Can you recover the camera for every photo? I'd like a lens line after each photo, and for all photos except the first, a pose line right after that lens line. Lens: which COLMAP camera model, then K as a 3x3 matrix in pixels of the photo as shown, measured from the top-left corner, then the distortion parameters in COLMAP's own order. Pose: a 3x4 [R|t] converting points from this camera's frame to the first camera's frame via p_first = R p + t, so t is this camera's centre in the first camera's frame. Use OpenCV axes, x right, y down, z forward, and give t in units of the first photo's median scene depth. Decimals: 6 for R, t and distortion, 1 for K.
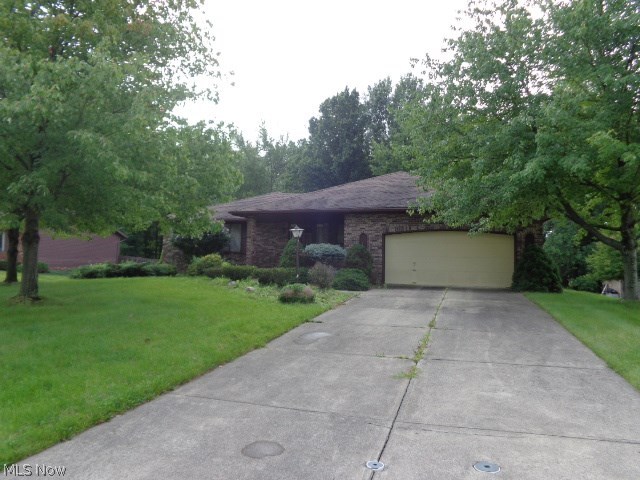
lens RADIAL K [[485.2, 0, 320.0], [0, 485.2, 240.0], [0, 0, 1]] dist [0.001277, -0.001462]
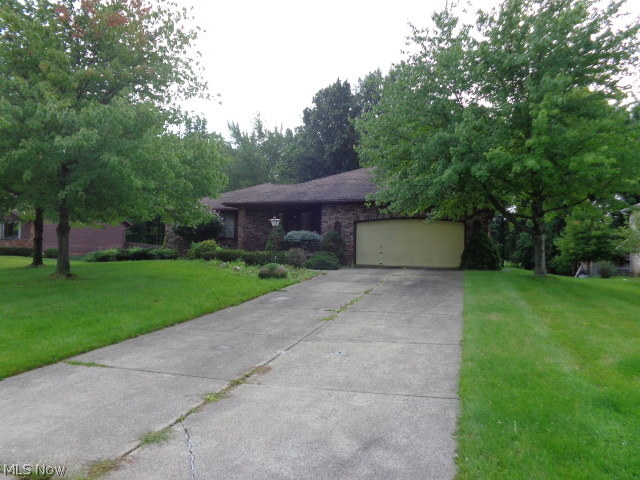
lens RADIAL K [[485.2, 0, 320.0], [0, 485.2, 240.0], [0, 0, 1]] dist [0.001277, -0.001462]
pose [[0.999973, -0.006492, -0.003457, 0.057354], [0.006596, 0.999499, 0.030944, -0.005910], [0.003254, -0.030965, 0.999515, -0.181812]]
